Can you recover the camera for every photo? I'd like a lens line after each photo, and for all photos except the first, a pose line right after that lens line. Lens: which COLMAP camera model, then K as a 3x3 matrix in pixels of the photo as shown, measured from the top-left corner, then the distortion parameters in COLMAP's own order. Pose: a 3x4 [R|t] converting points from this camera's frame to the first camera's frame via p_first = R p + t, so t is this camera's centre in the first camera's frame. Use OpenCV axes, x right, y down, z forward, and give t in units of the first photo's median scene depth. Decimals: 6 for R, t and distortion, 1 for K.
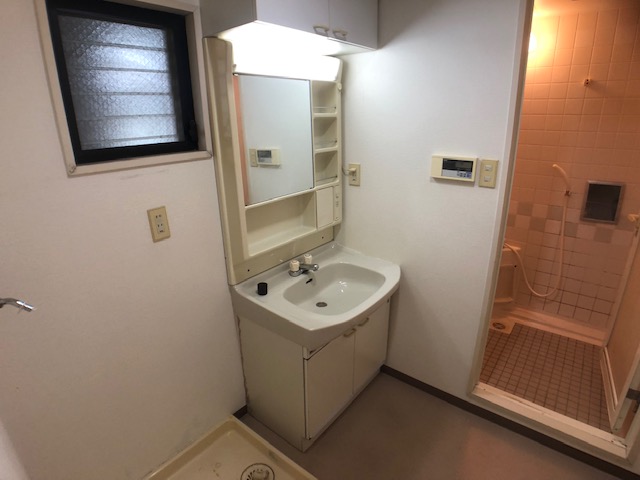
lens RADIAL K [[347.3, 0, 320.0], [0, 347.3, 240.0], [0, 0, 1]] dist [-0.082203, 0.015070]
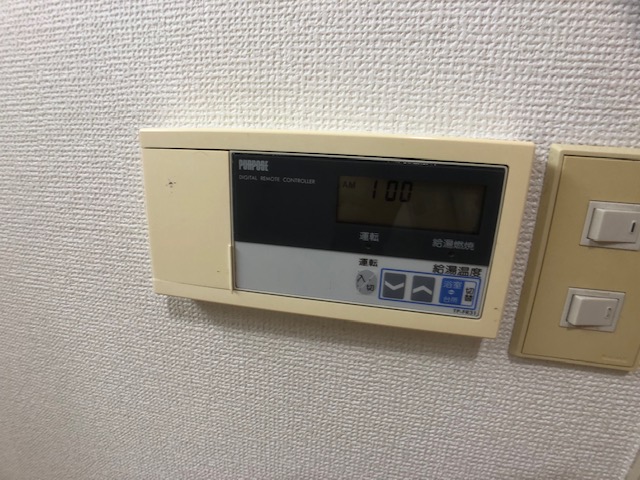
lens RADIAL K [[347.3, 0, 320.0], [0, 347.3, 240.0], [0, 0, 1]] dist [-0.082203, 0.015070]
pose [[0.884825, -0.077639, 0.459409, 0.464106], [0.105363, 0.993818, -0.034978, -0.281945], [-0.453854, 0.079354, 0.887536, 1.243480]]
